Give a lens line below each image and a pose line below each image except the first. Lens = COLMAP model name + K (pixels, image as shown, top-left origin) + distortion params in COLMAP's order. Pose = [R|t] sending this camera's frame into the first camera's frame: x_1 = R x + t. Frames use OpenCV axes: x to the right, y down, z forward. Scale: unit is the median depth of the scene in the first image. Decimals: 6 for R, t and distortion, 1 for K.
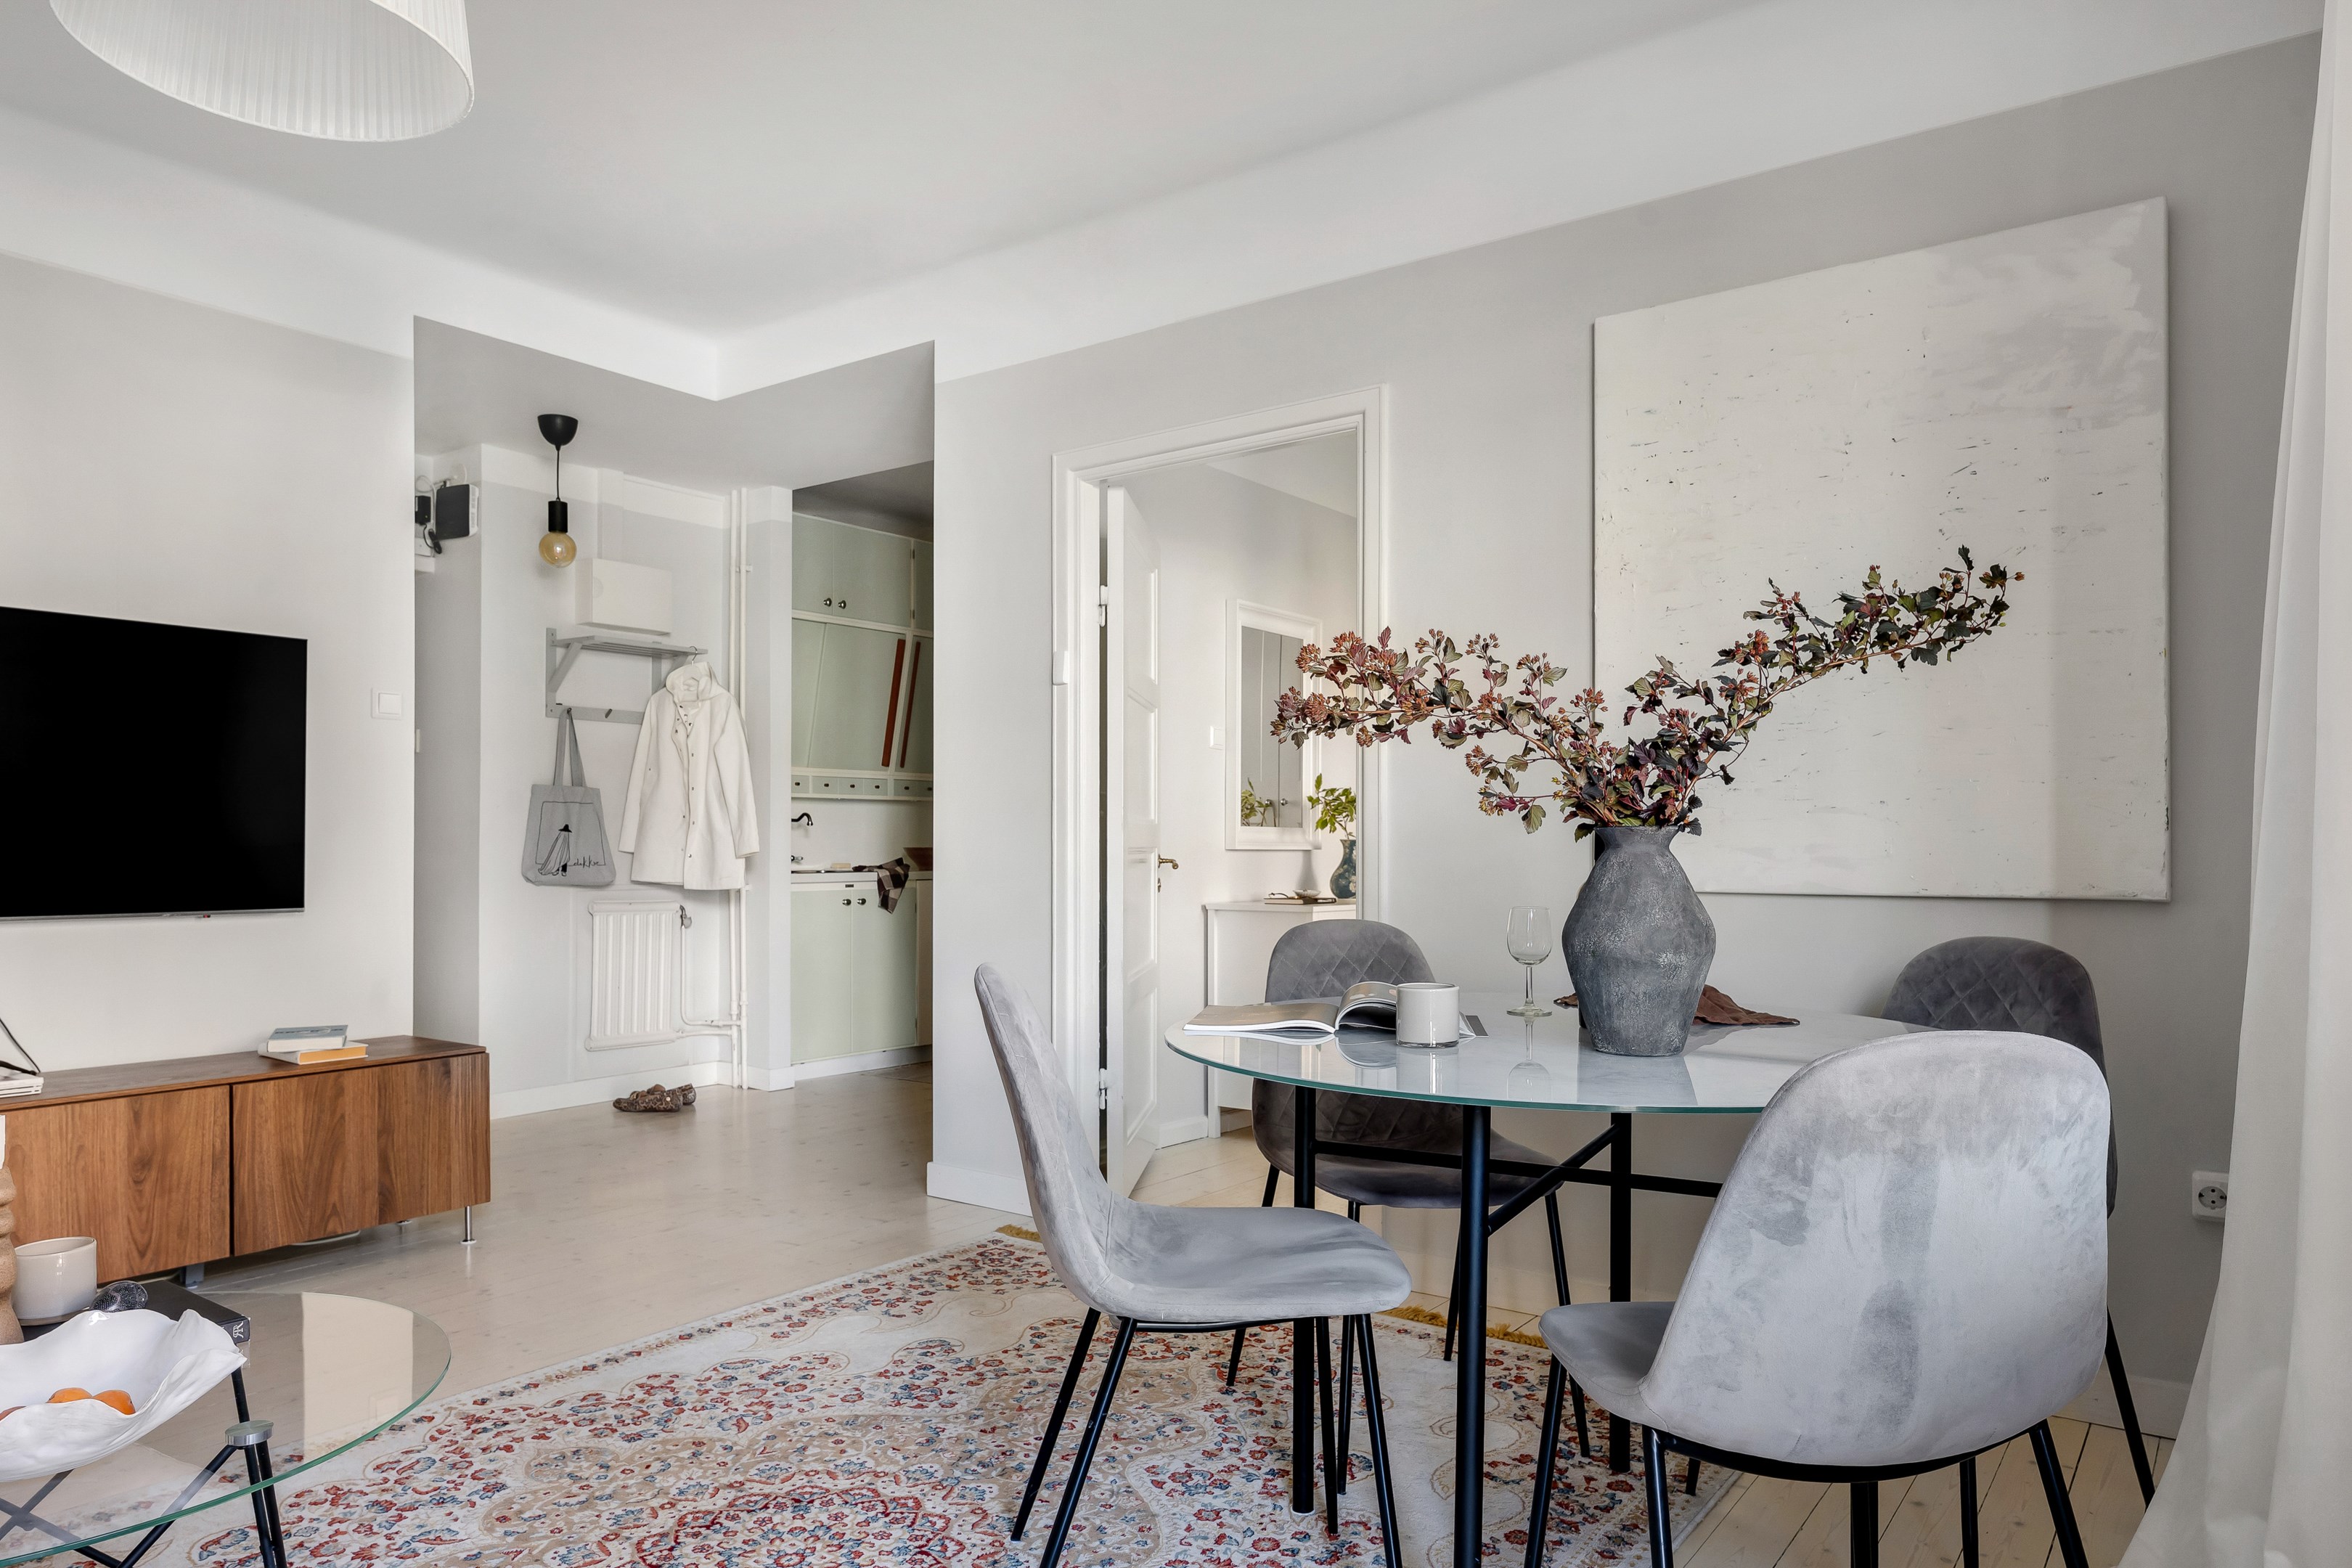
lens RADIAL K [[1482.4, 0, 1176.8], [0, 1482.4, 837.4], [0, 0, 1]] dist [-0.000543, -0.000945]
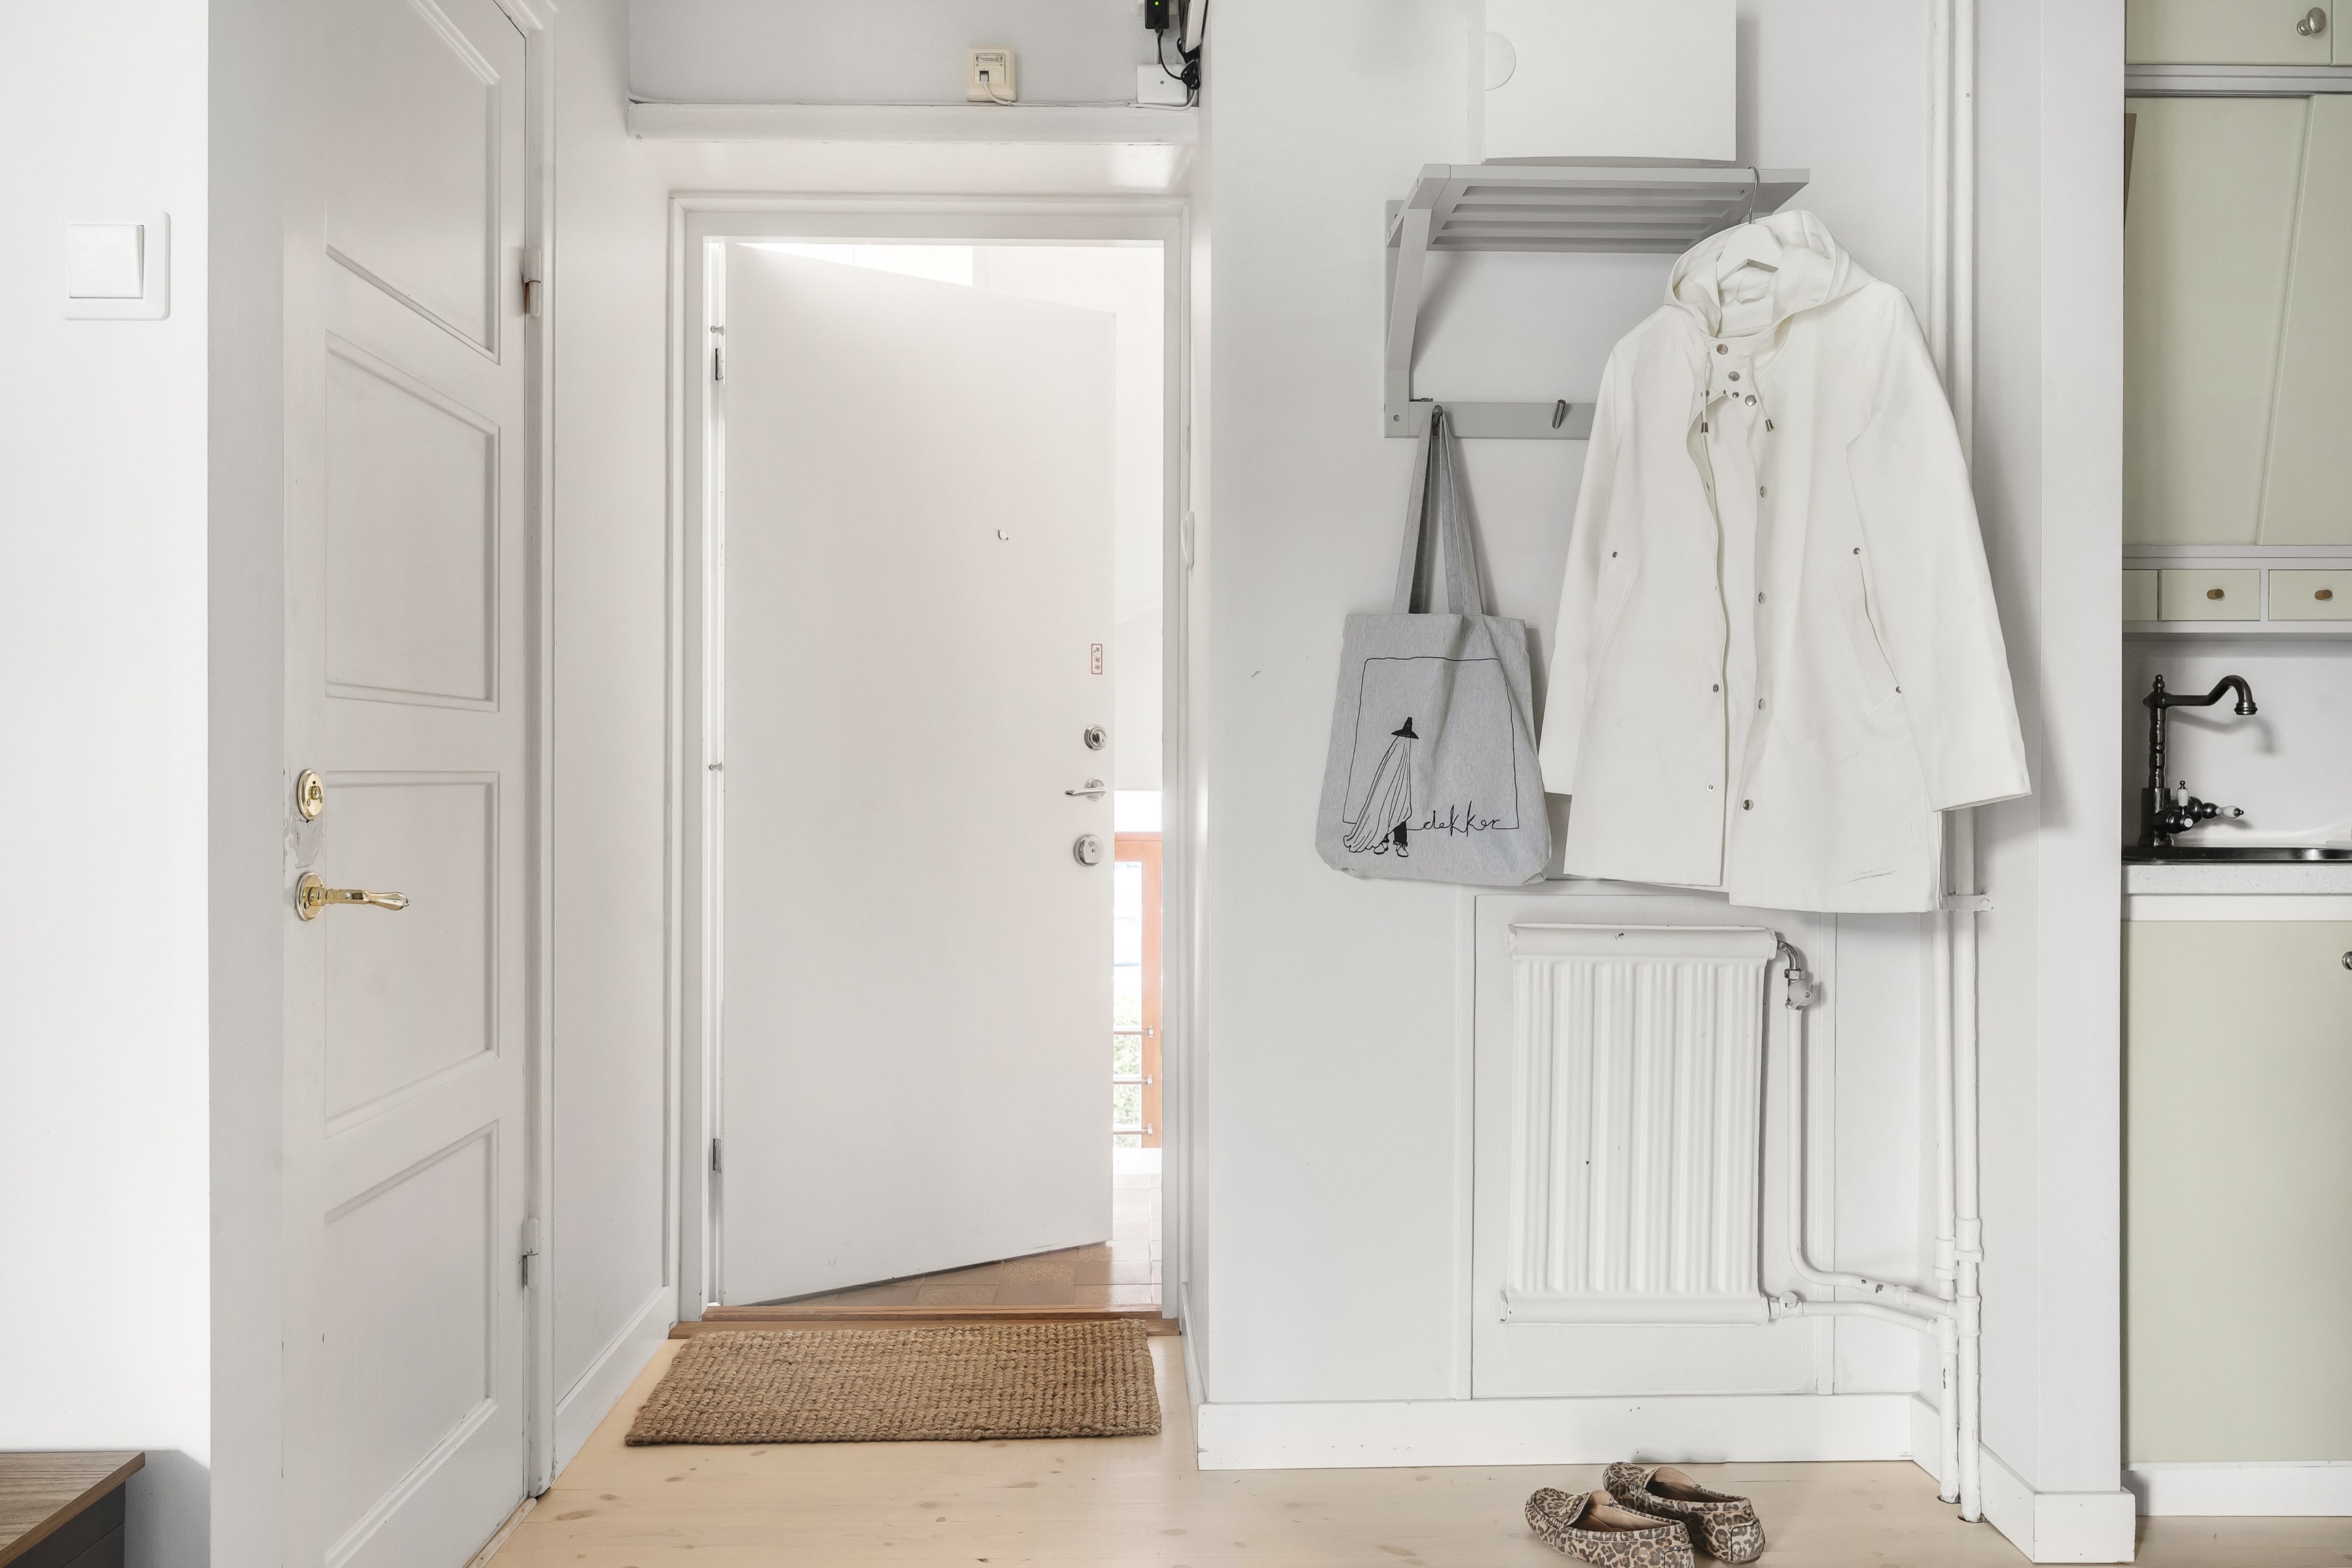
lens RADIAL K [[1807.5, 0, 1176.0], [0, 1807.5, 784.0], [0, 0, 1]] dist [0.001435, 0.003474]
pose [[0.617545, 0.004353, -0.786523, -0.148861], [0.003501, 0.999960, 0.008283, 0.006328], [0.786528, -0.007869, 0.617505, 1.078191]]
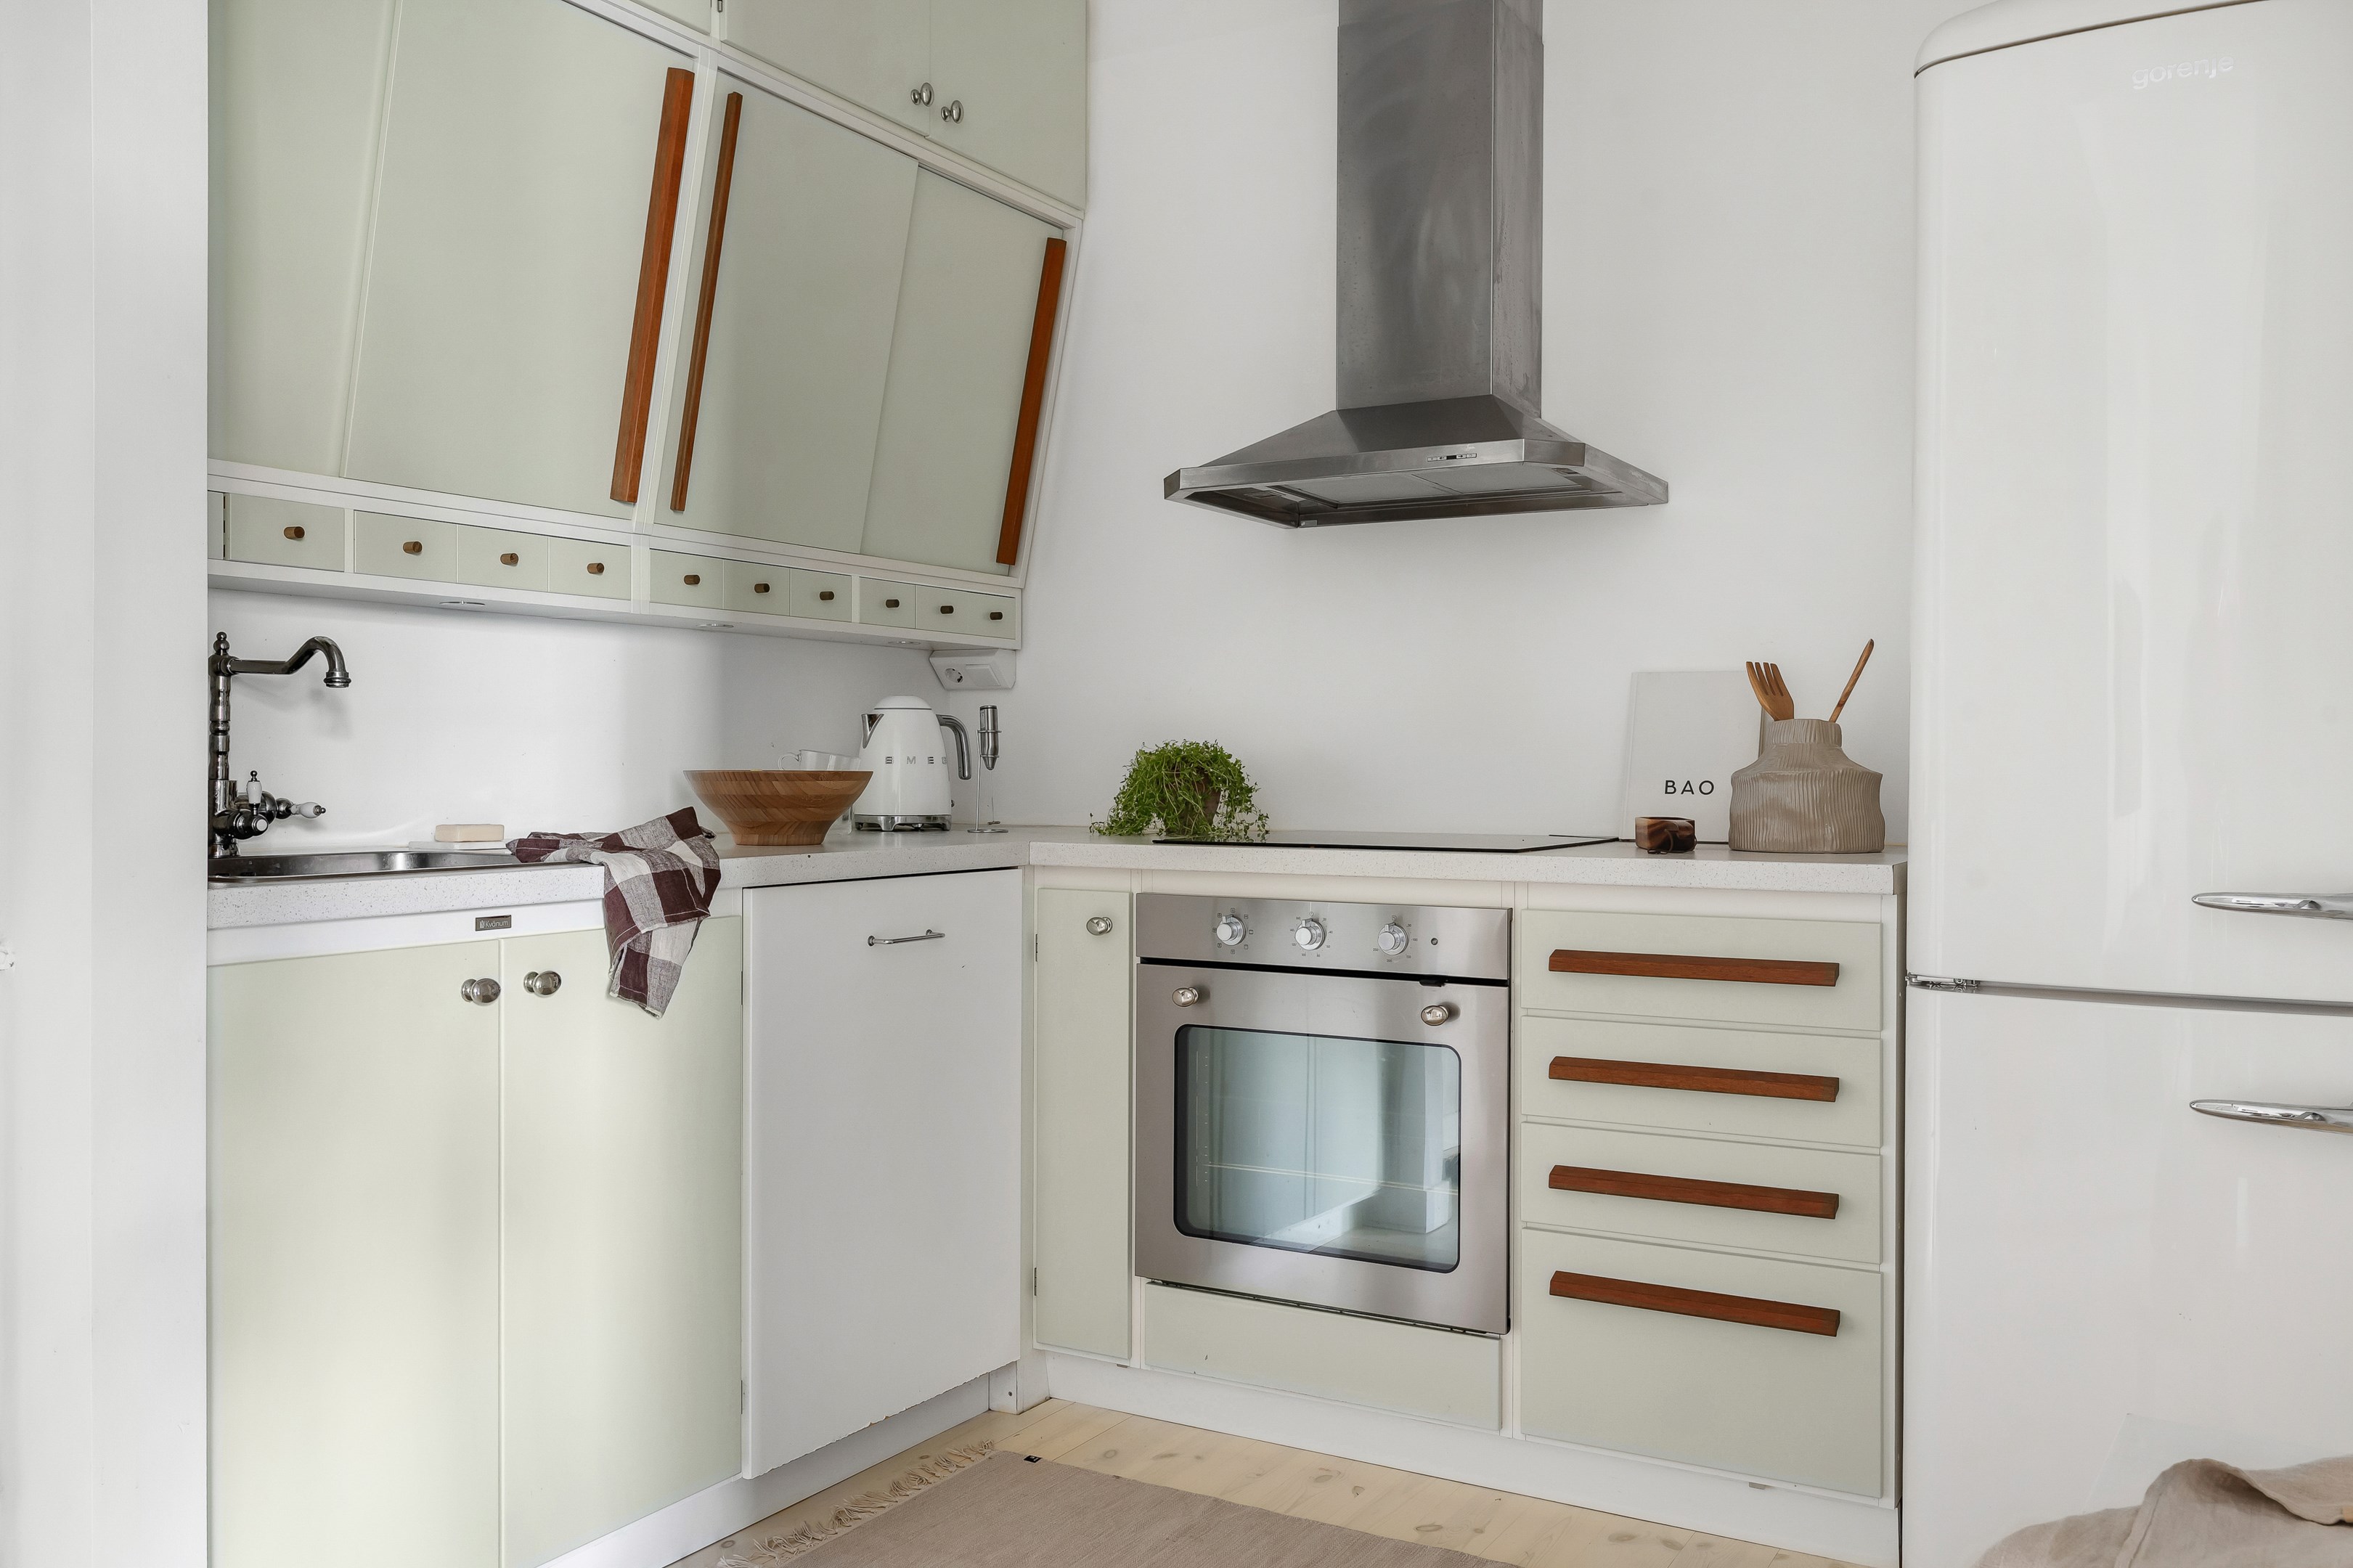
lens RADIAL K [[1879.8, 0, 1176.5], [0, 1879.8, 784.0], [0, 0, 1]] dist [-0.000921, -0.003208]
pose [[0.993987, -0.000624, 0.109495, -0.261726], [-0.000927, 0.999900, 0.014115, 0.008230], [-0.109493, -0.014131, 0.993887, 1.252328]]
